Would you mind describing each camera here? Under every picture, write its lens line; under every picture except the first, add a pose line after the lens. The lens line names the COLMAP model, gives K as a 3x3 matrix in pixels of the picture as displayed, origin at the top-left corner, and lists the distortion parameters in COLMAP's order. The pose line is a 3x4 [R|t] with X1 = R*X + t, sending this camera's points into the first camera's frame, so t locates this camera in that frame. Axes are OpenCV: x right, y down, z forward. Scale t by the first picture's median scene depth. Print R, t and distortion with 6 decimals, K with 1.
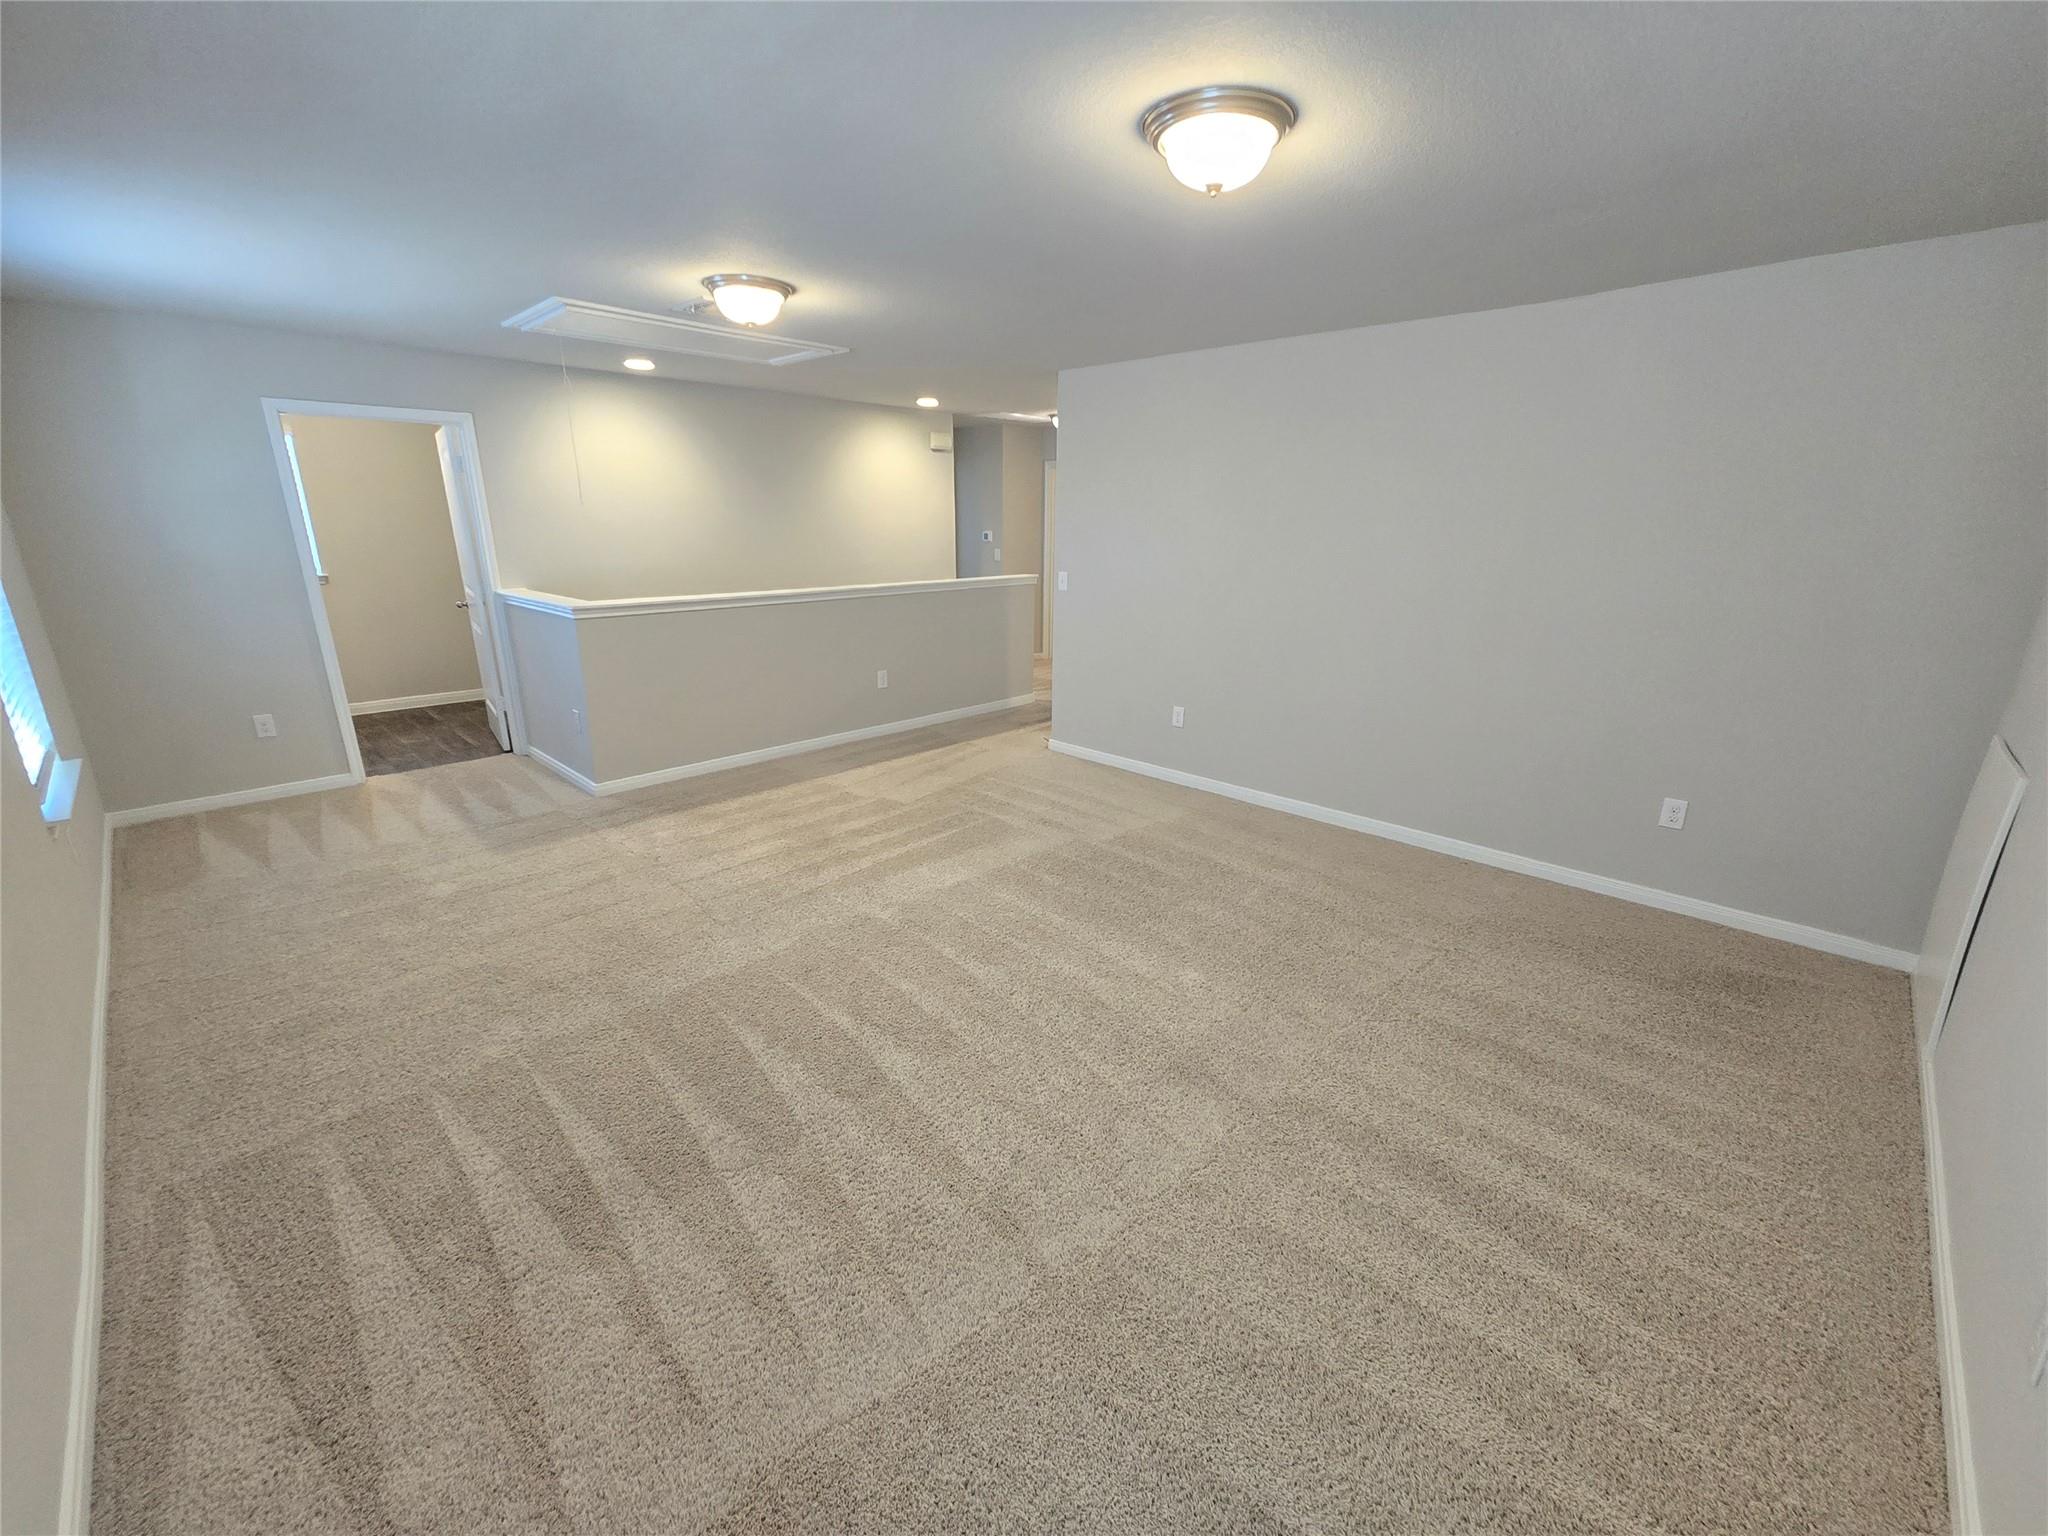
lens RADIAL K [[838.3, 0, 1032.8], [0, 838.3, 767.1], [0, 0, 1]] dist [0.000762, 0.000304]
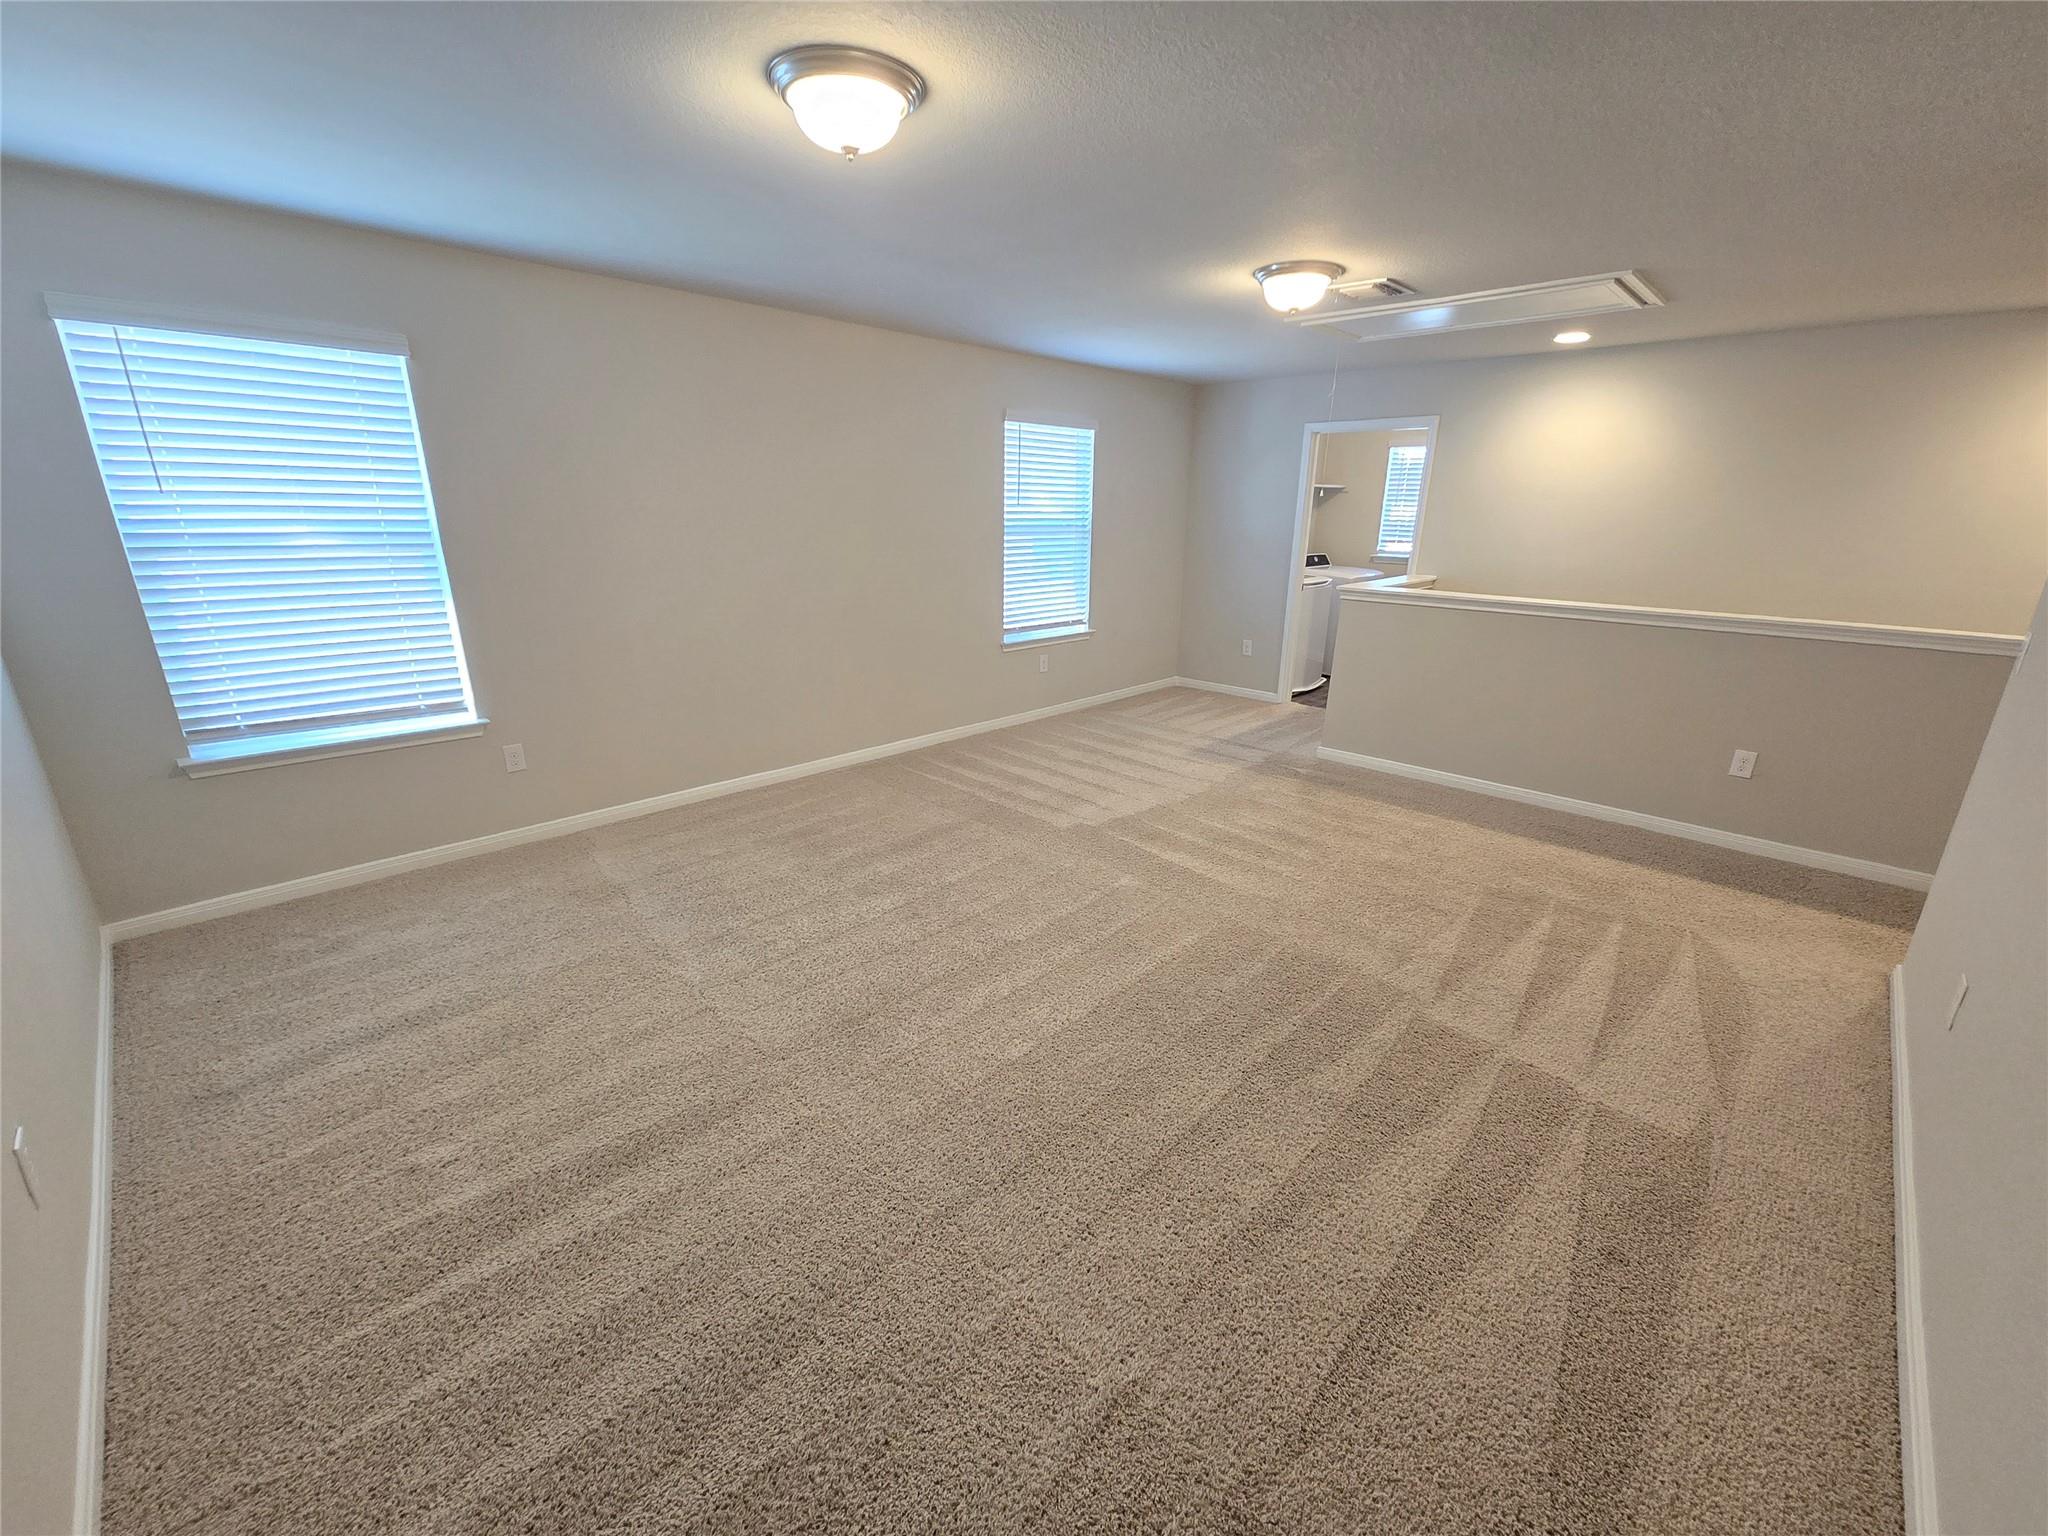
lens RADIAL K [[814.3, 0, 1002.0], [0, 814.3, 768.5], [0, 0, 1]] dist [0.000786, 0.000147]
pose [[-0.003179, 0.302803, -0.953048, 0.599475], [-0.297561, 0.909595, 0.289990, -0.160821], [0.954698, 0.284512, 0.087210, 0.571538]]
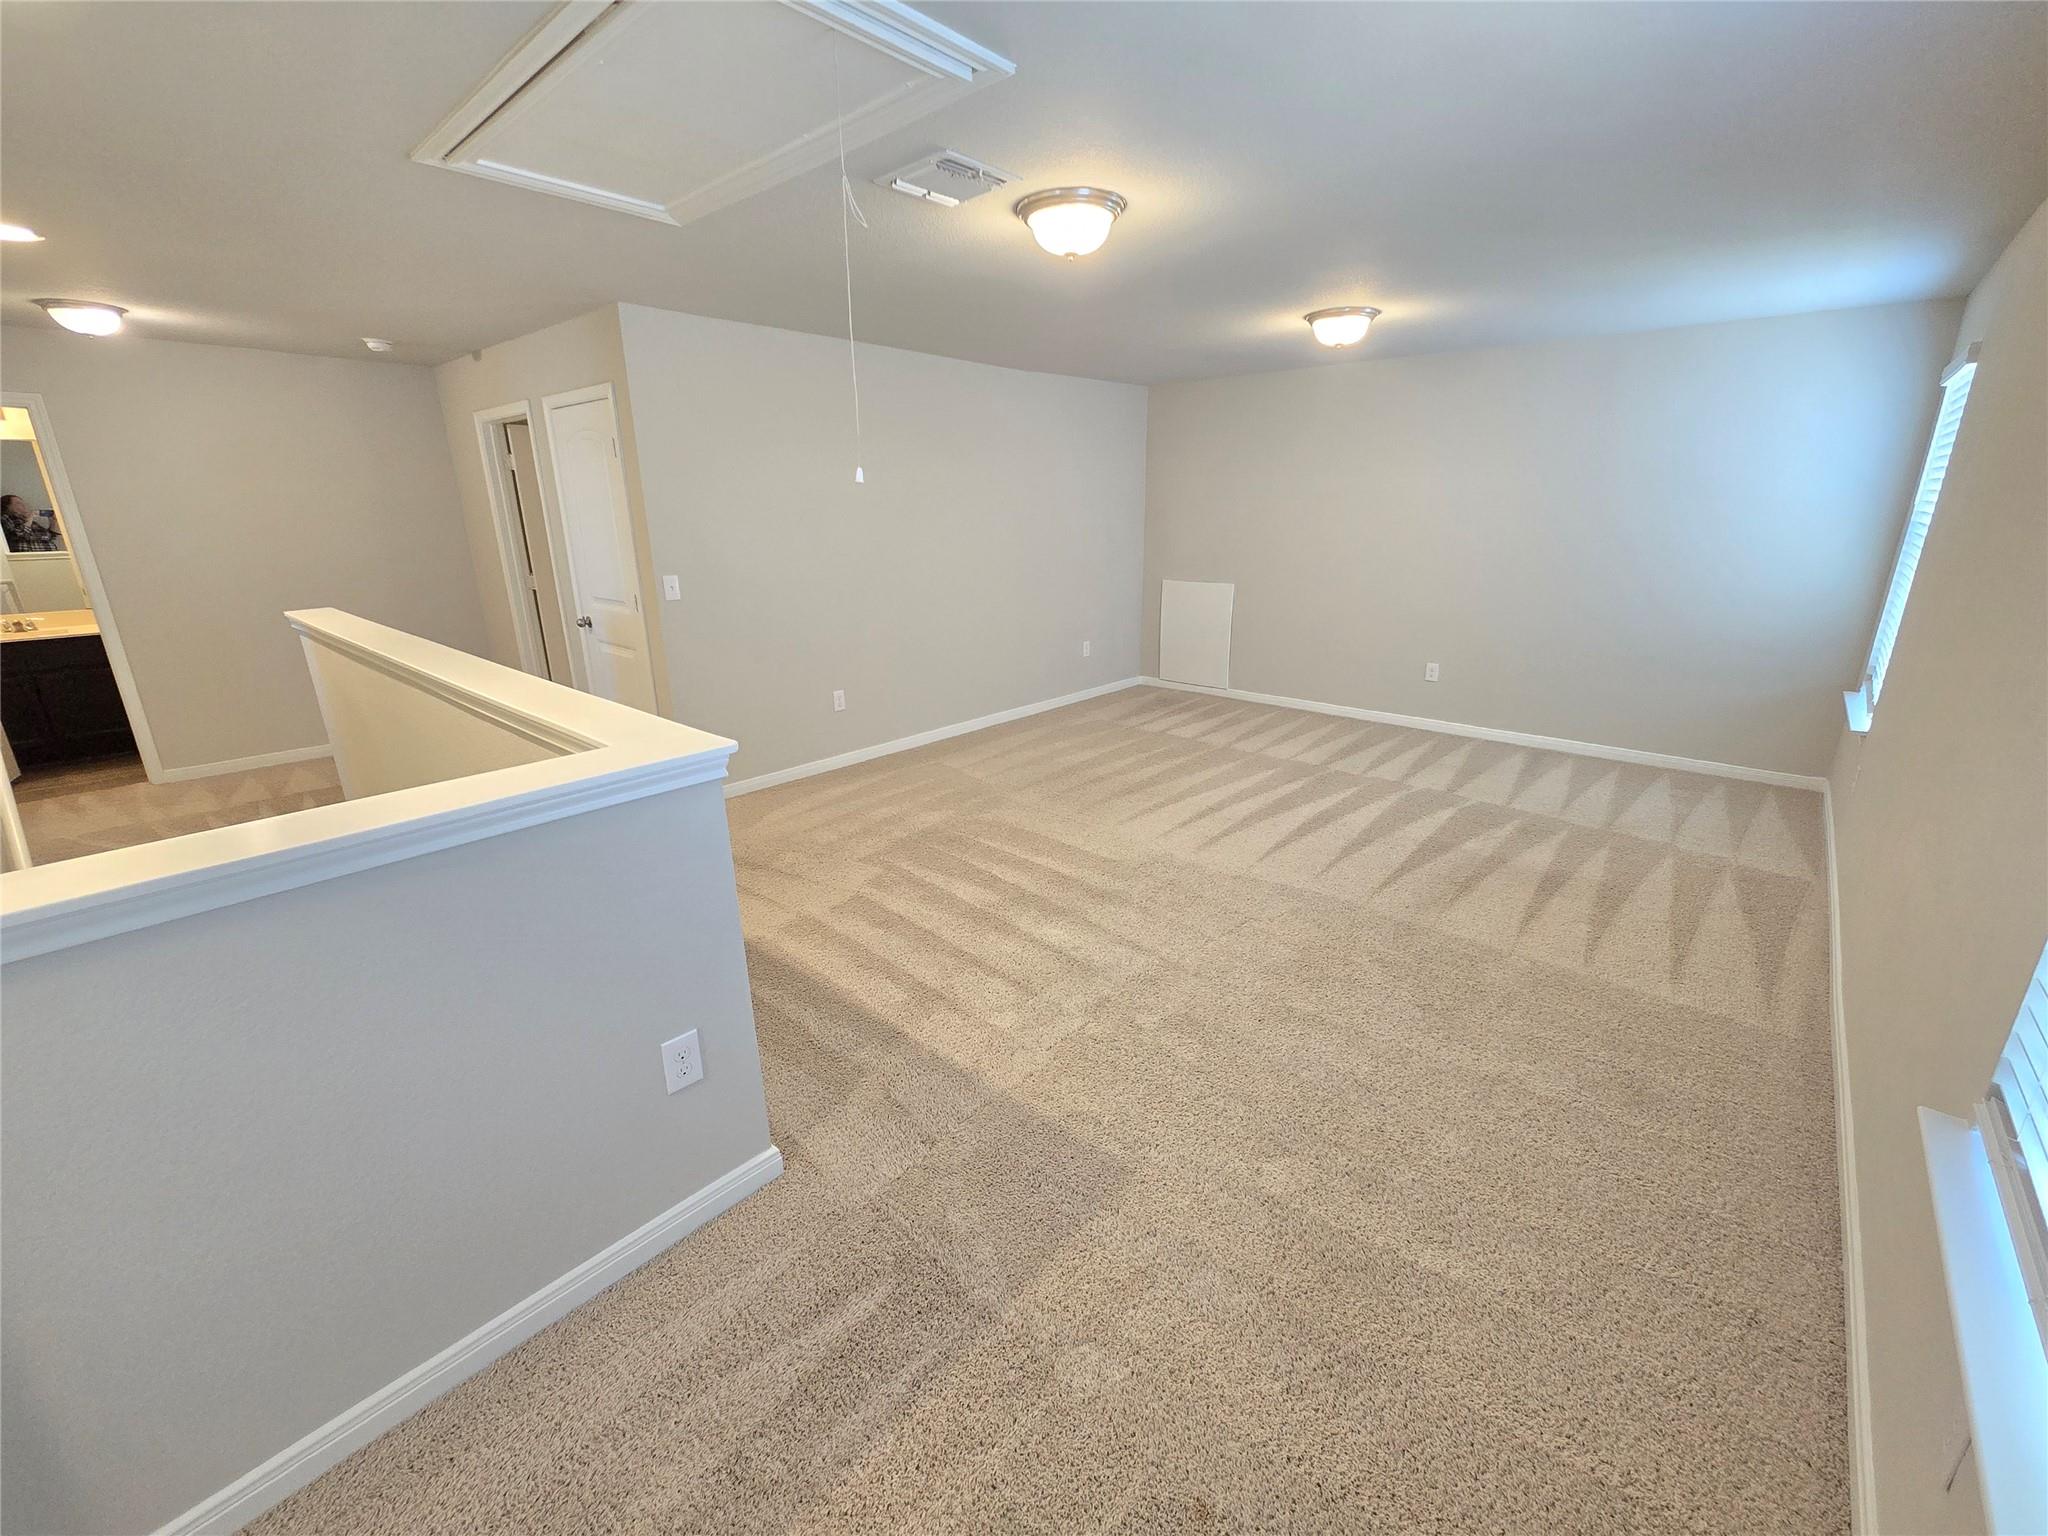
lens RADIAL K [[838.3, 0, 1032.8], [0, 838.3, 767.1], [0, 0, 1]] dist [0.000762, 0.000304]
pose [[-0.047582, -0.309833, 0.949599, -0.950307], [0.287967, 0.906058, 0.310056, -0.270508], [-0.956458, 0.288206, 0.046109, 0.874039]]
